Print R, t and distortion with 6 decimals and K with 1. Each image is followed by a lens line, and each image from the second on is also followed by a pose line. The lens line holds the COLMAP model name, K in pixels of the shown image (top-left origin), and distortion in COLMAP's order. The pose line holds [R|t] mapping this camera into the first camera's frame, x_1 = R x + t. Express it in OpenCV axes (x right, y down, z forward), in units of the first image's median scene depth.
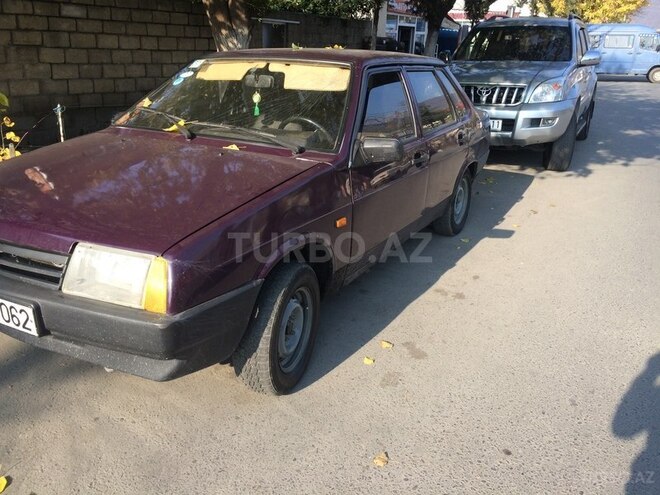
lens RADIAL K [[564.4, 0, 330.0], [0, 564.4, 247.5], [0, 0, 1]] dist [0.100221, -0.144631]
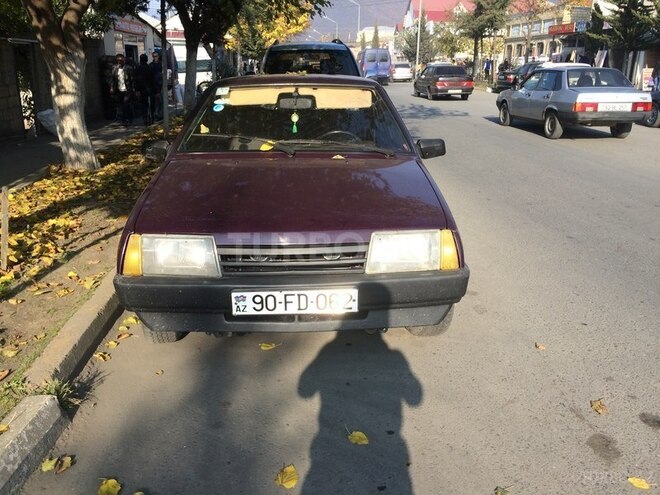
lens RADIAL K [[564.4, 0, 330.0], [0, 564.4, 247.5], [0, 0, 1]] dist [0.100221, -0.144631]
pose [[0.851831, -0.174457, 0.493912, -0.683582], [0.186752, 0.982094, 0.024807, -0.015200], [-0.489396, 0.071108, 0.869158, -0.035401]]
